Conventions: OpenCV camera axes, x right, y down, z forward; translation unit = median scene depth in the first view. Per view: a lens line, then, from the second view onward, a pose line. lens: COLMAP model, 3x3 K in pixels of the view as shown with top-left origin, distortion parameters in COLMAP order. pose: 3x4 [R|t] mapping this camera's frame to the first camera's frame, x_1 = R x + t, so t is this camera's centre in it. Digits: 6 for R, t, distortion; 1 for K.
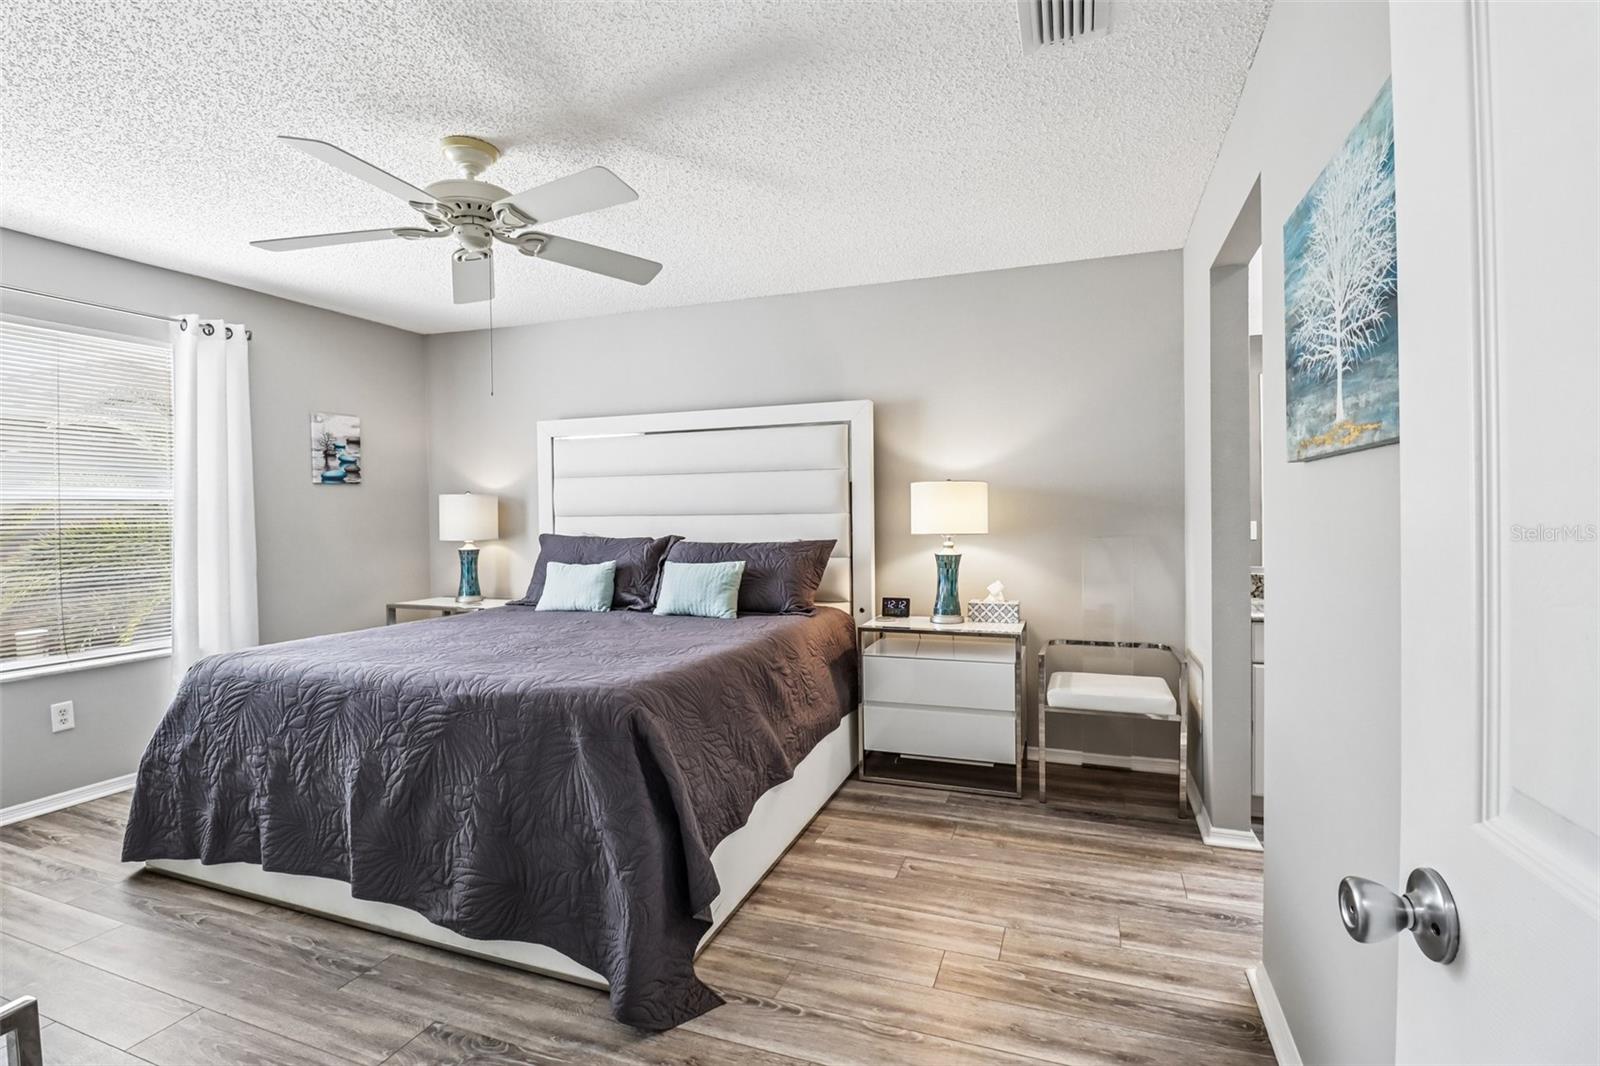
lens RADIAL K [[761.6, 0, 809.3], [0, 761.6, 505.0], [0, 0, 1]] dist [0.000232, -0.015159]
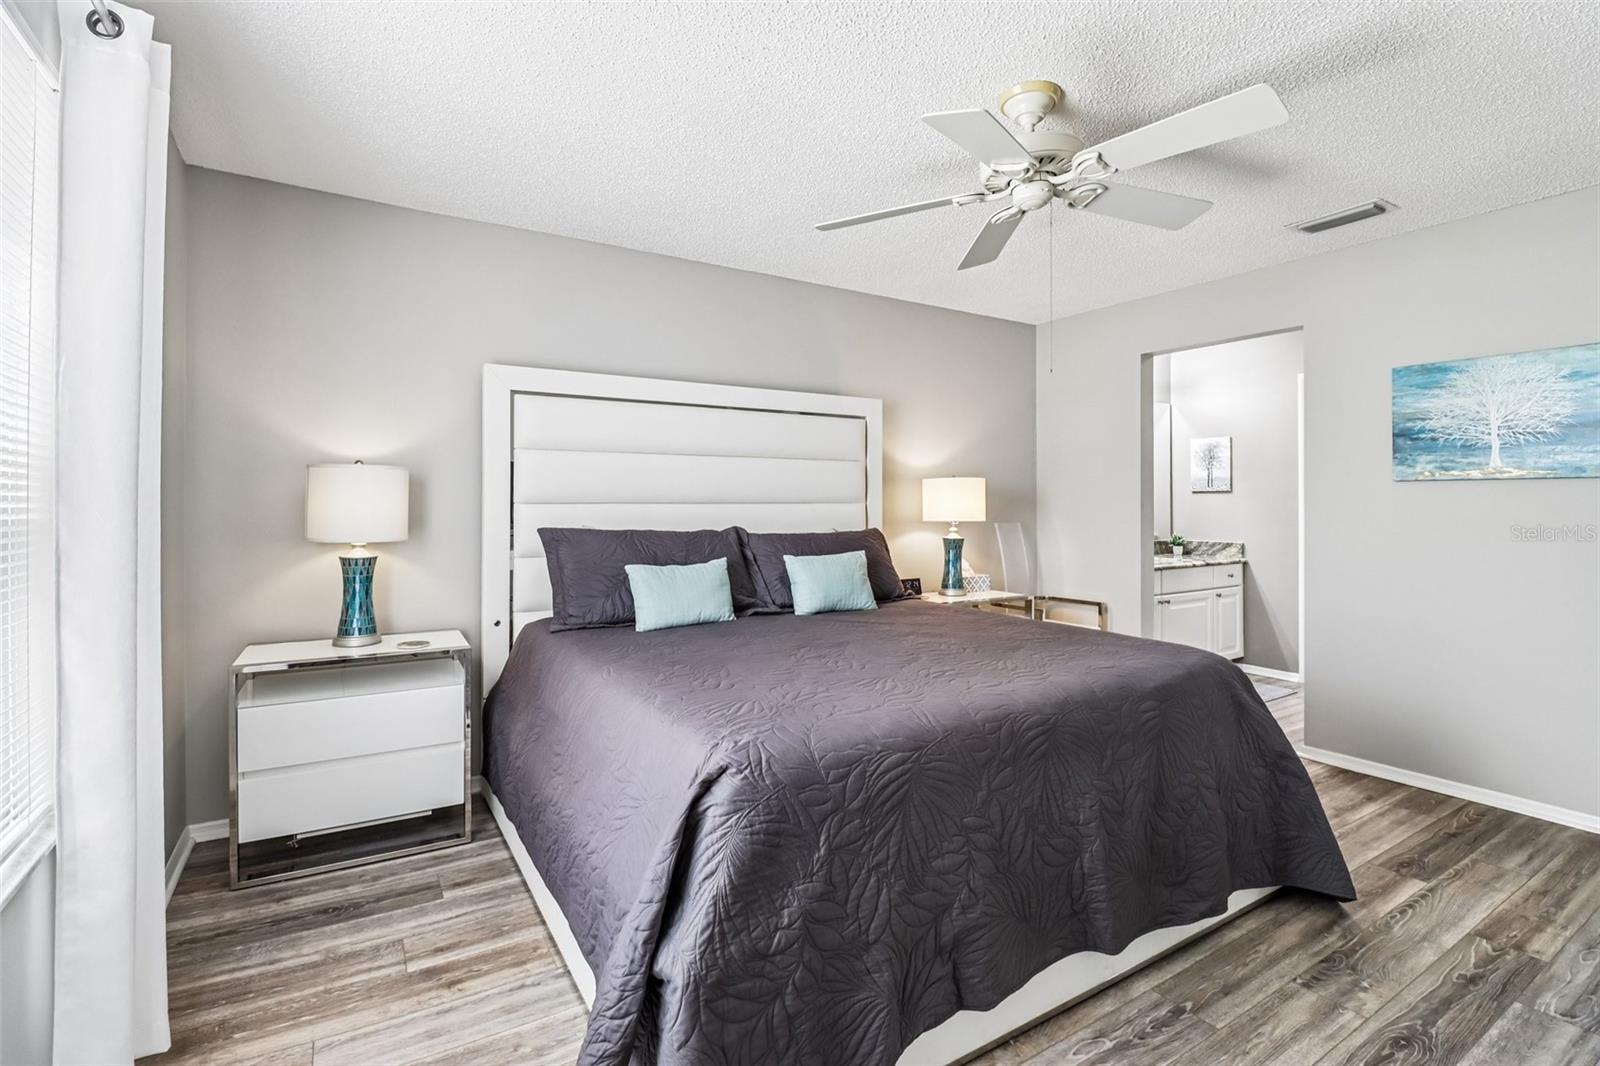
lens RADIAL K [[748.4, 0, 818.0], [0, 748.4, 498.9], [0, 0, 1]] dist [0.000005, -0.014699]
pose [[0.613697, 0.014776, 0.789404, -0.884638], [-0.009577, 0.999891, -0.011270, 0.019116], [-0.789484, -0.000644, 0.613771, 0.460483]]
